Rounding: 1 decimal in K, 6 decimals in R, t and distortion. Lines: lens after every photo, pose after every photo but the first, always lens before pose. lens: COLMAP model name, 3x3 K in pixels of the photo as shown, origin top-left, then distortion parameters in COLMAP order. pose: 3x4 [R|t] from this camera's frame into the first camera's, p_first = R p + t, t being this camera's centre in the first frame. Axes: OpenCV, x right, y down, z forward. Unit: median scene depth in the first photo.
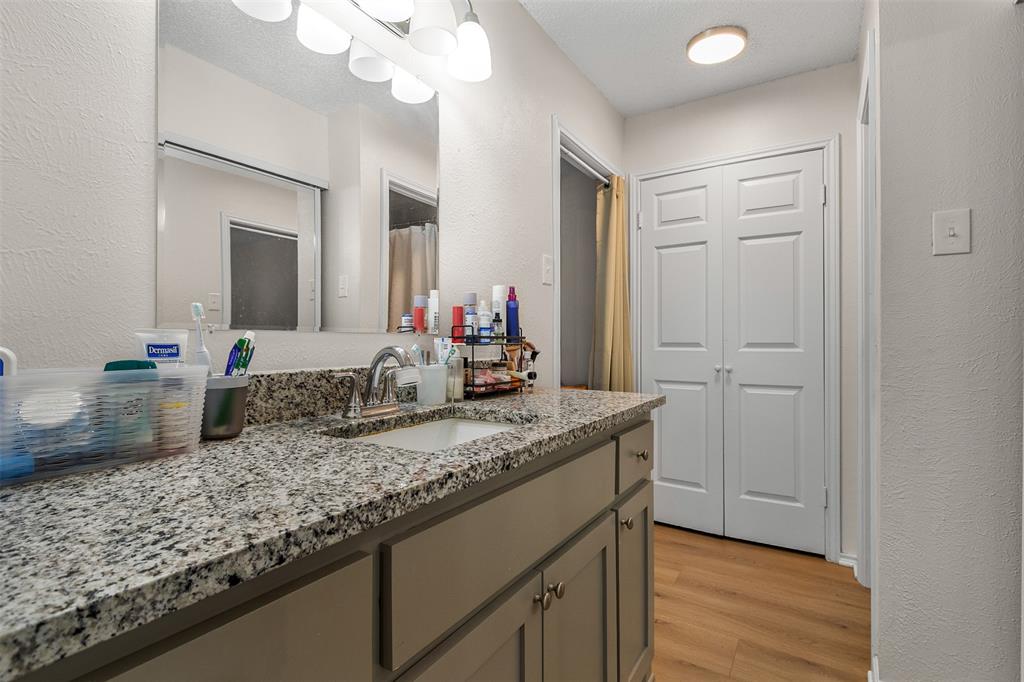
lens RADIAL K [[465.5, 0, 512.0], [0, 465.5, 341.0], [0, 0, 1]] dist [0.004066, -0.001595]
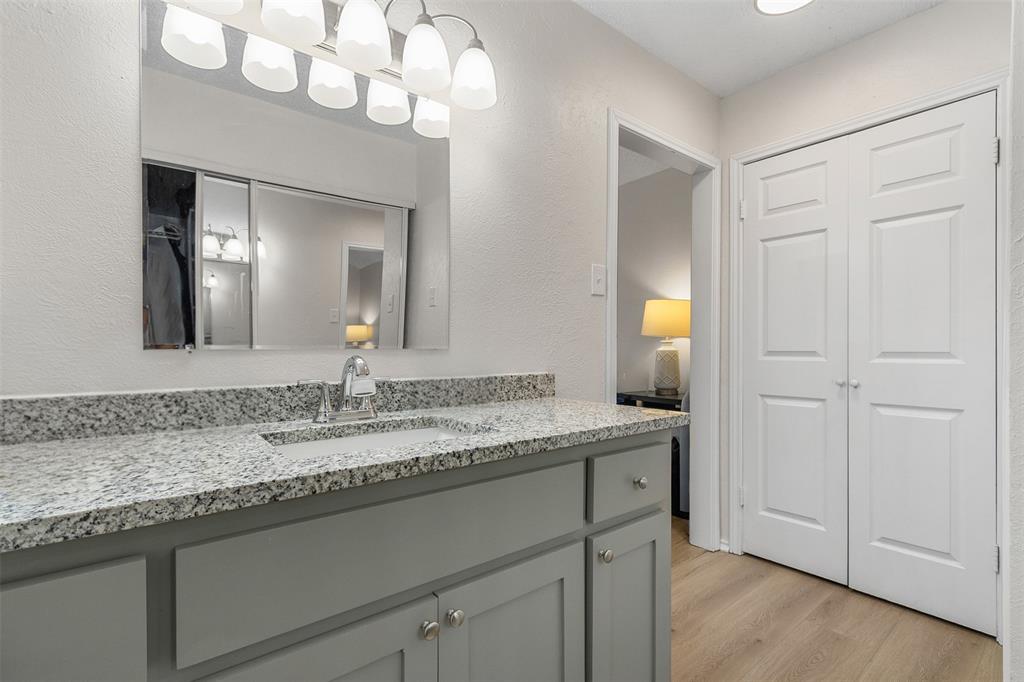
lens RADIAL K [[454.7, 0, 512.4], [0, 454.7, 350.8], [0, 0, 1]] dist [-0.000036, 0.005673]
pose [[0.948392, 0.003552, -0.317081, 0.159952], [-0.000988, 0.999966, 0.008247, -0.003565], [0.317099, -0.007508, 0.948363, 0.059043]]
